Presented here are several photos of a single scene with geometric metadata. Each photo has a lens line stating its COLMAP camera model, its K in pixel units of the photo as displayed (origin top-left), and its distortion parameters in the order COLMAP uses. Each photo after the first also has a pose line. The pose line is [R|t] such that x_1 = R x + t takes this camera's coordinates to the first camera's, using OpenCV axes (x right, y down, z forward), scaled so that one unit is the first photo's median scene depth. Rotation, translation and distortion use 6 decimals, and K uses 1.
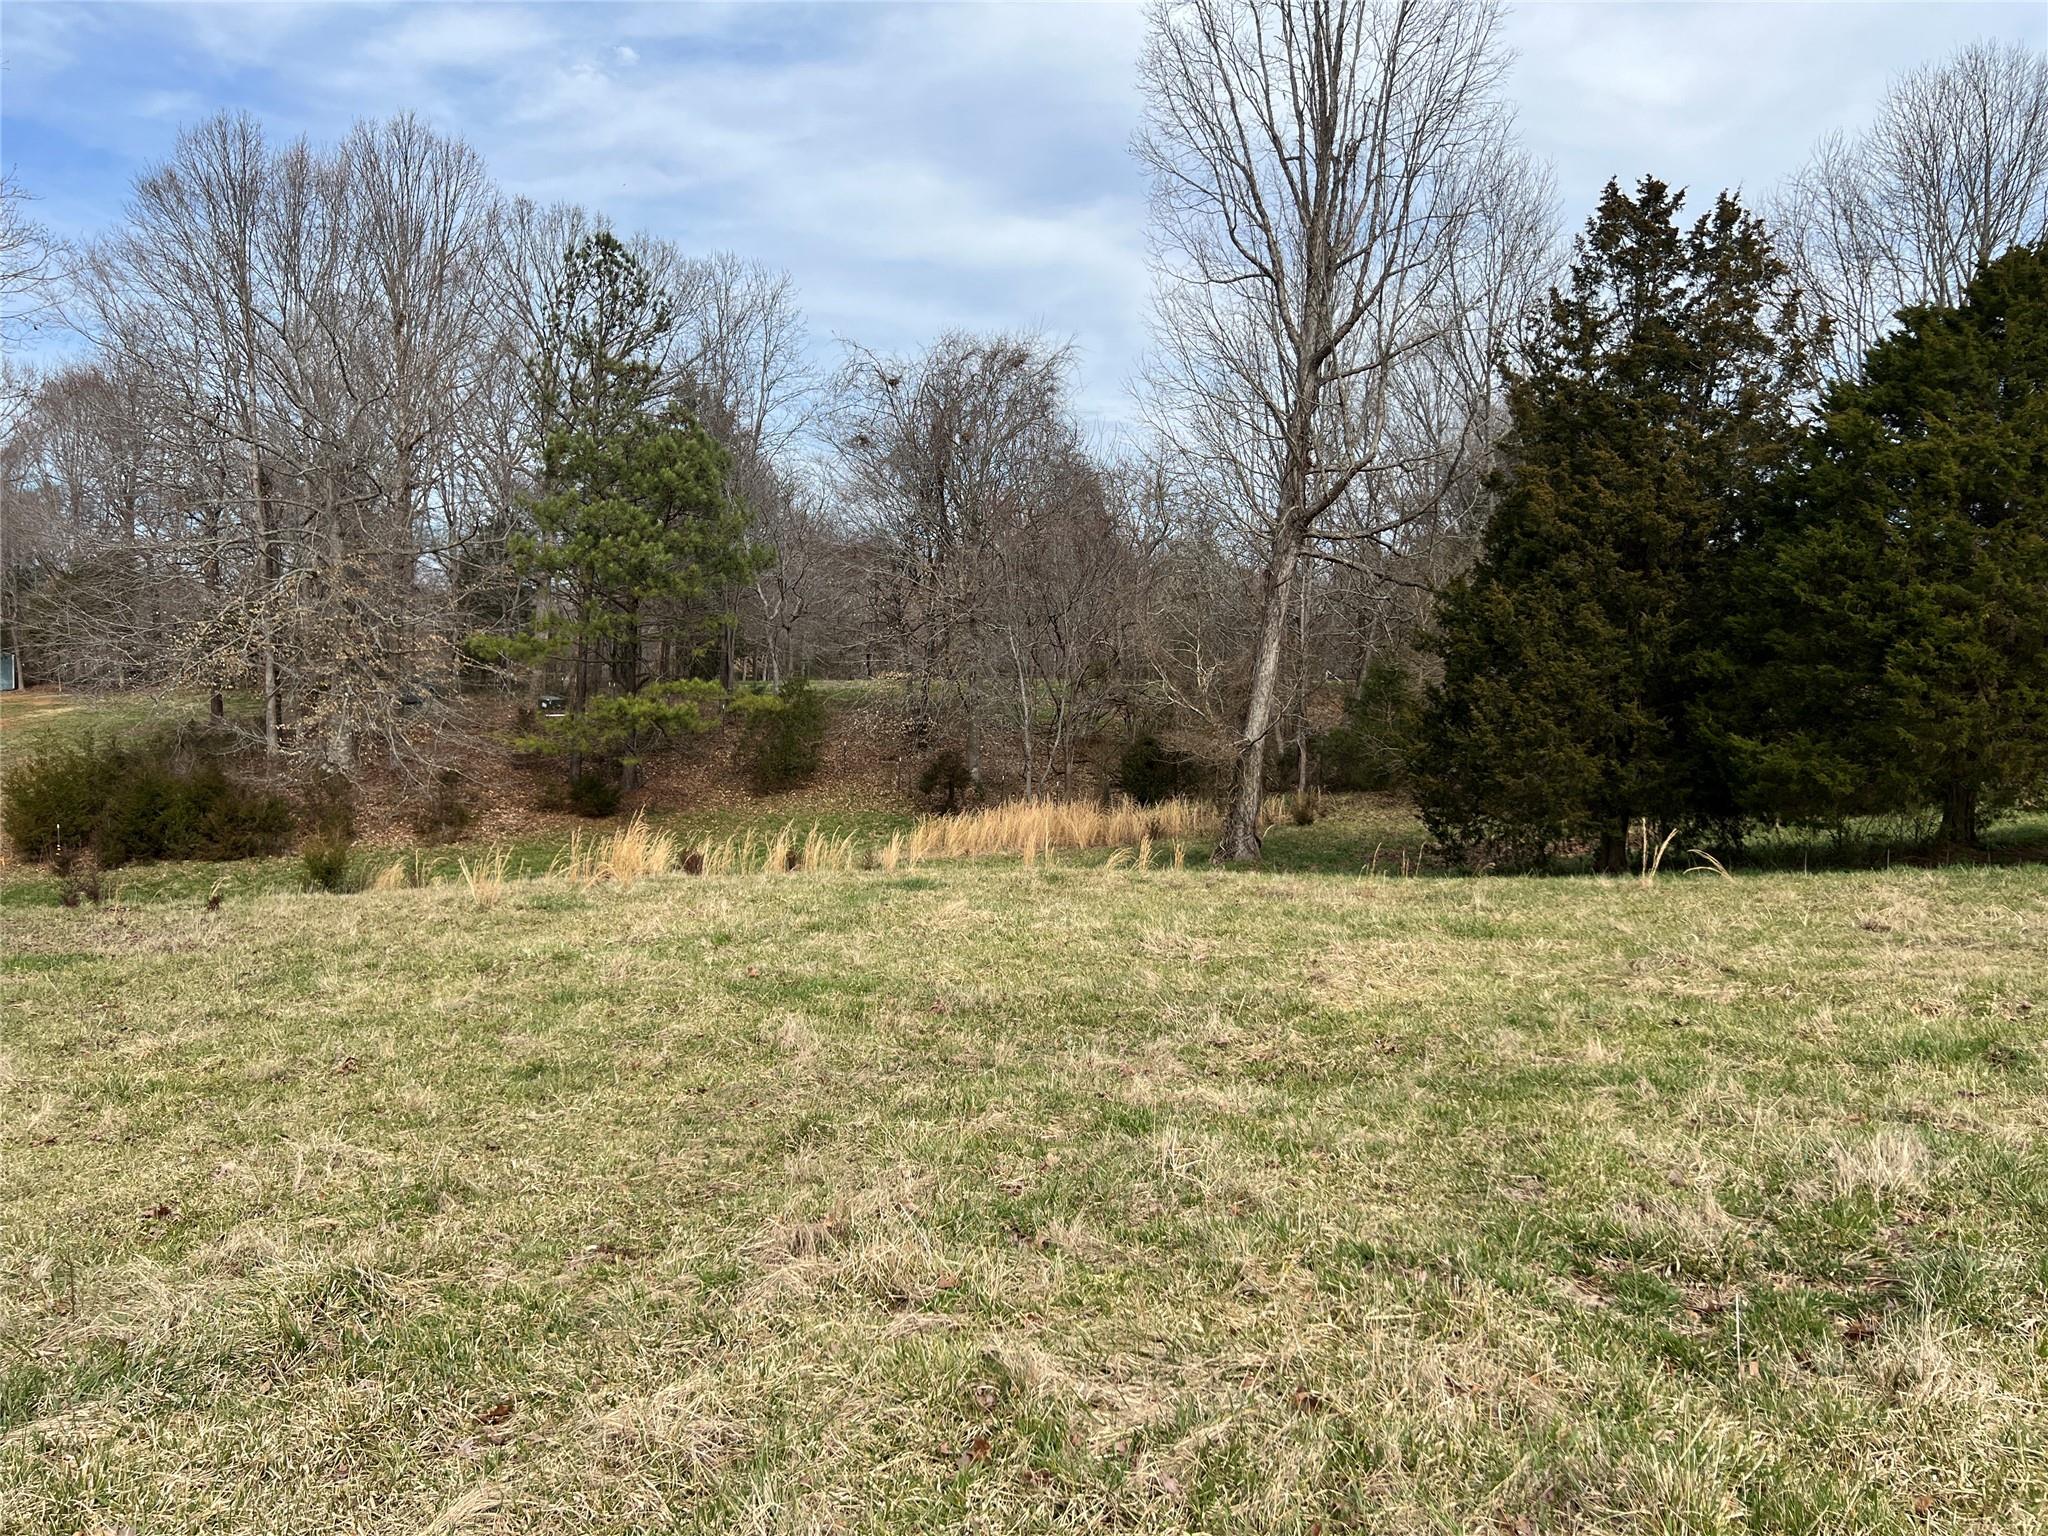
lens RADIAL K [[1497.2, 0, 1008.5], [0, 1497.2, 773.5], [0, 0, 1]] dist [0.042955, -0.050078]
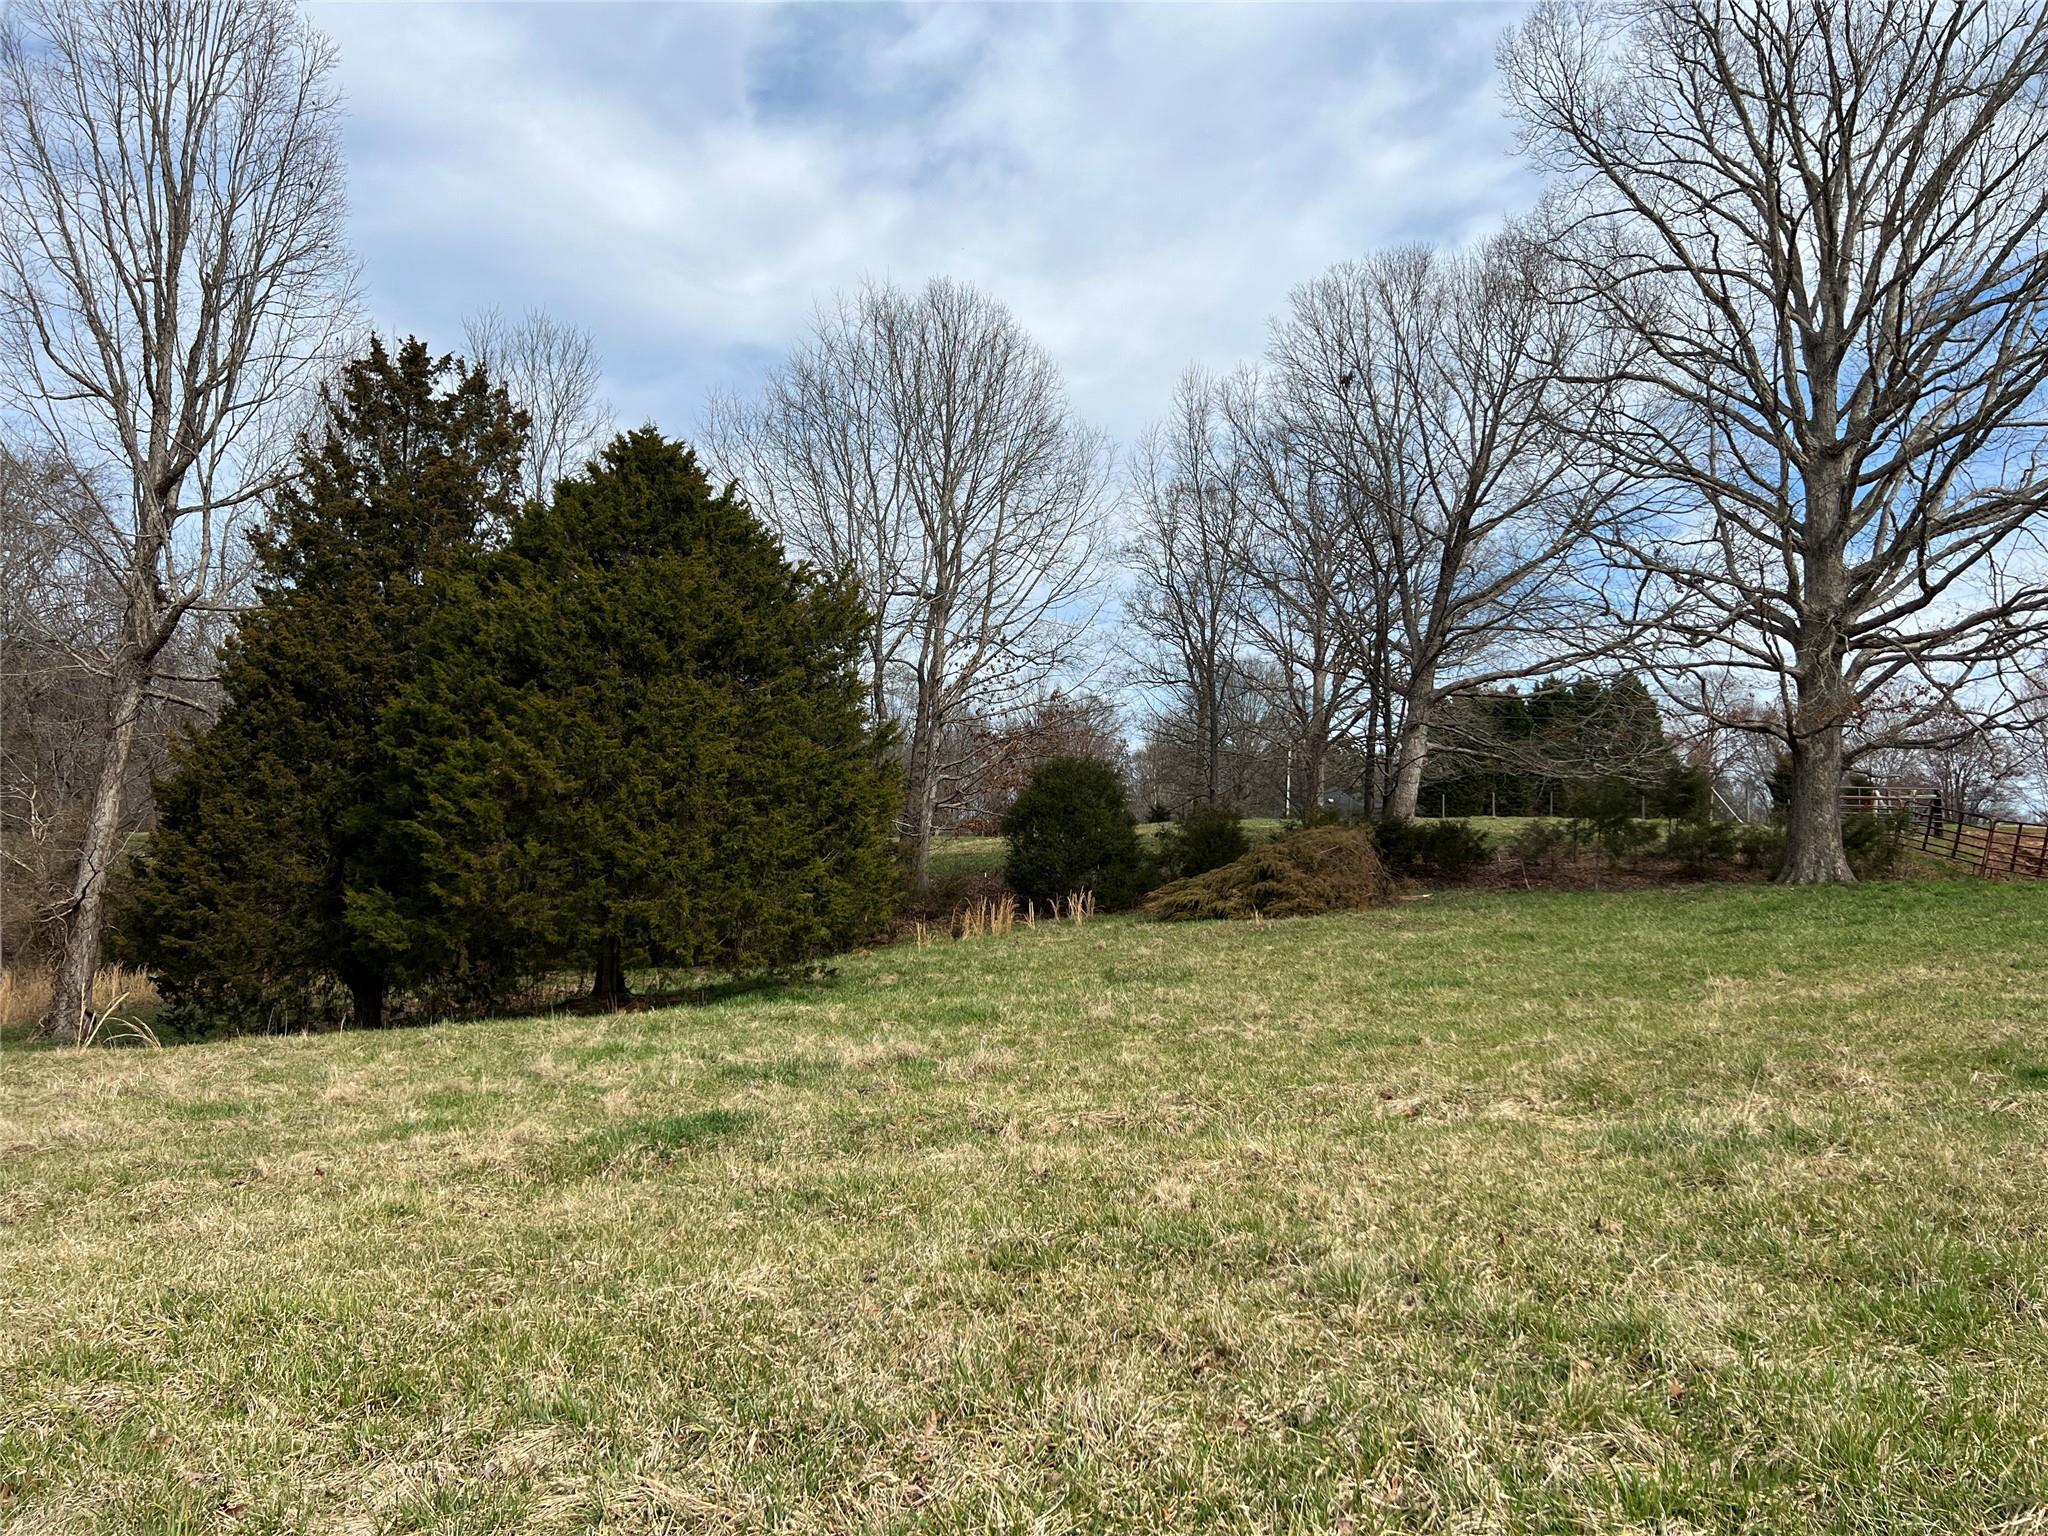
lens RADIAL K [[1497.2, 0, 1008.5], [0, 1497.2, 773.5], [0, 0, 1]] dist [0.042955, -0.050078]
pose [[0.928632, 0.022433, 0.370324, 0.343472], [0.016416, 0.994708, -0.101423, 0.003410], [-0.370639, 0.100264, 0.923349, -0.039802]]
